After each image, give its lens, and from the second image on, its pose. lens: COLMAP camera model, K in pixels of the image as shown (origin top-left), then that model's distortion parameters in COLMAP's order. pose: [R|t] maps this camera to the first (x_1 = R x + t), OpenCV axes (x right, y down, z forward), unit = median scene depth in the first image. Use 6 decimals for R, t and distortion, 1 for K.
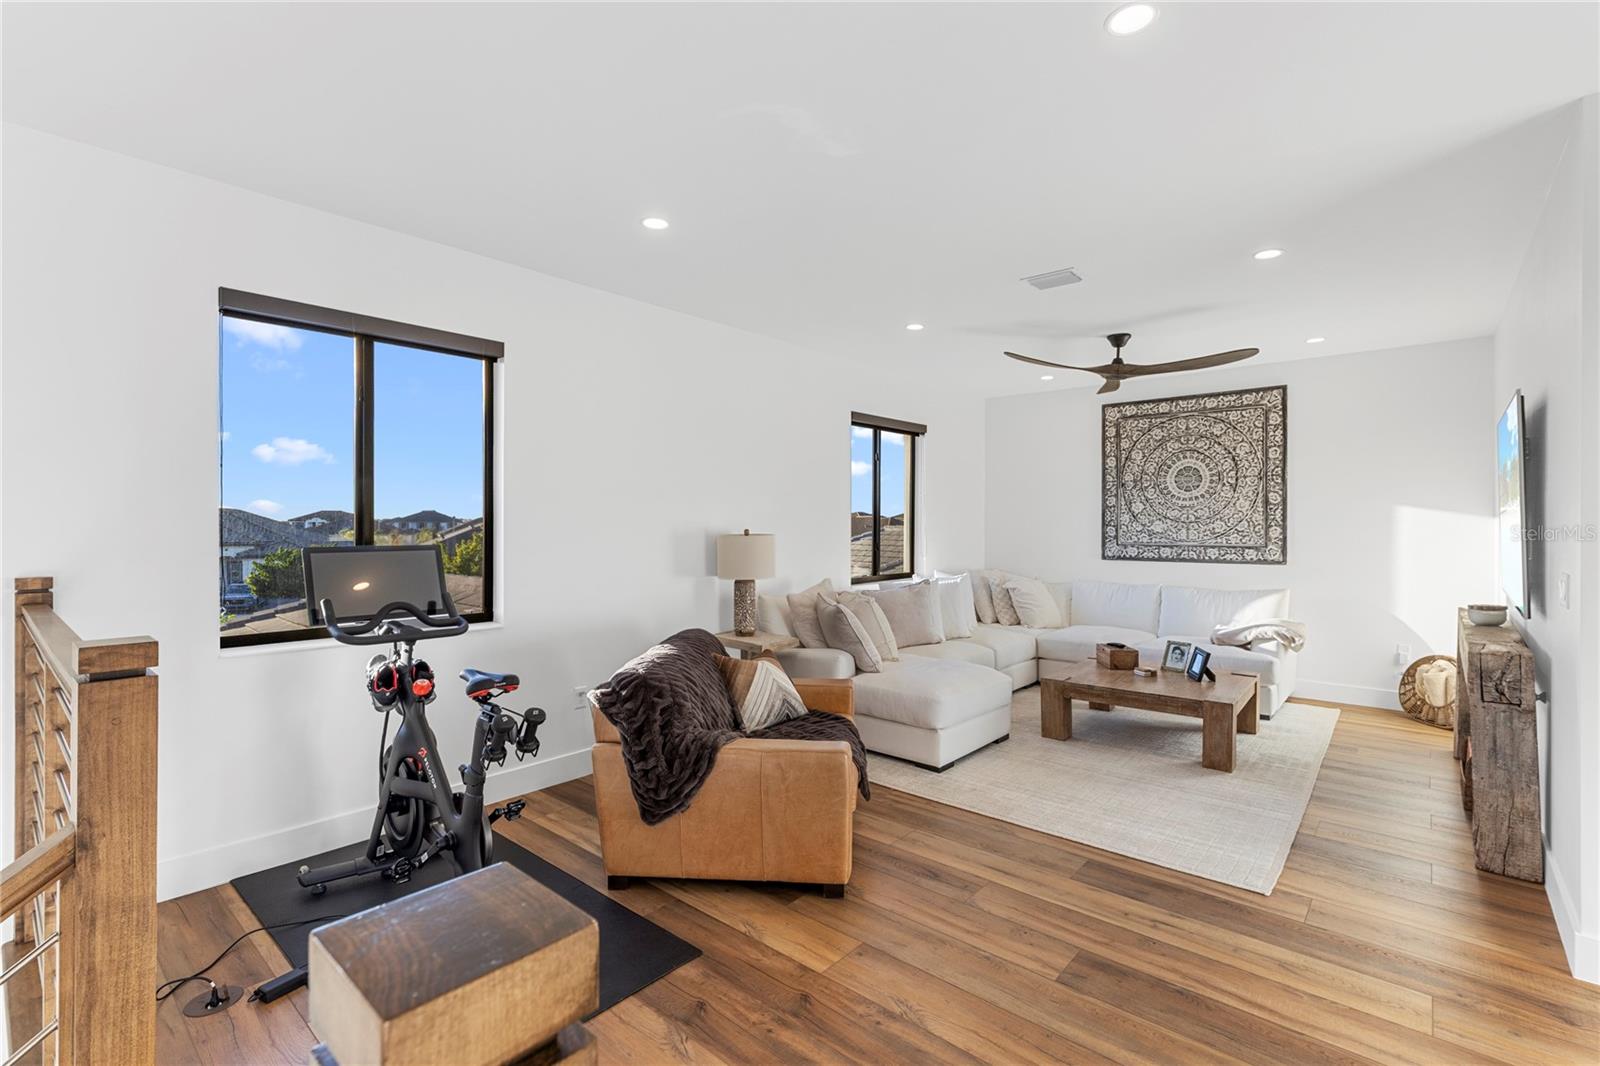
lens RADIAL K [[722.8, 0, 806.3], [0, 722.8, 529.3], [0, 0, 1]] dist [0.004235, -0.000601]
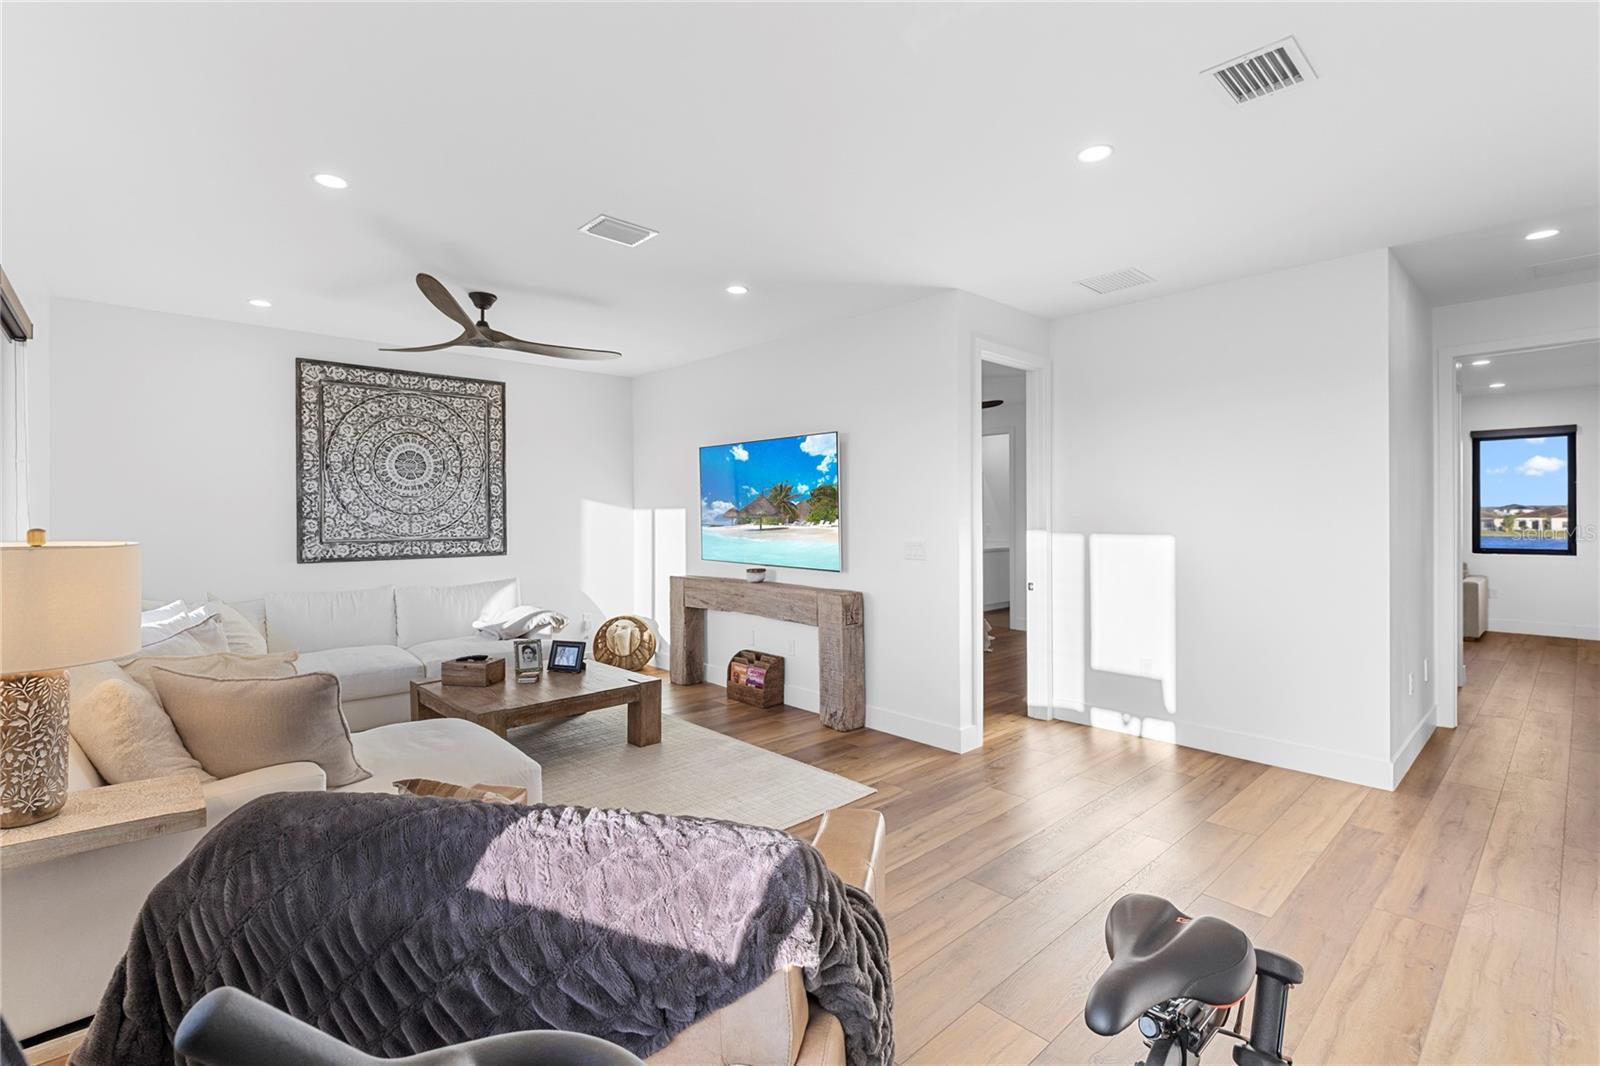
lens RADIAL K [[722.8, 0, 805.6], [0, 722.8, 519.0], [0, 0, 1]] dist [0.004235, -0.000601]
pose [[0.110858, -0.003913, 0.993829, -0.304606], [0.012207, 0.999922, 0.002575, 0.000001], [-0.993761, 0.011846, 0.110897, 0.426904]]
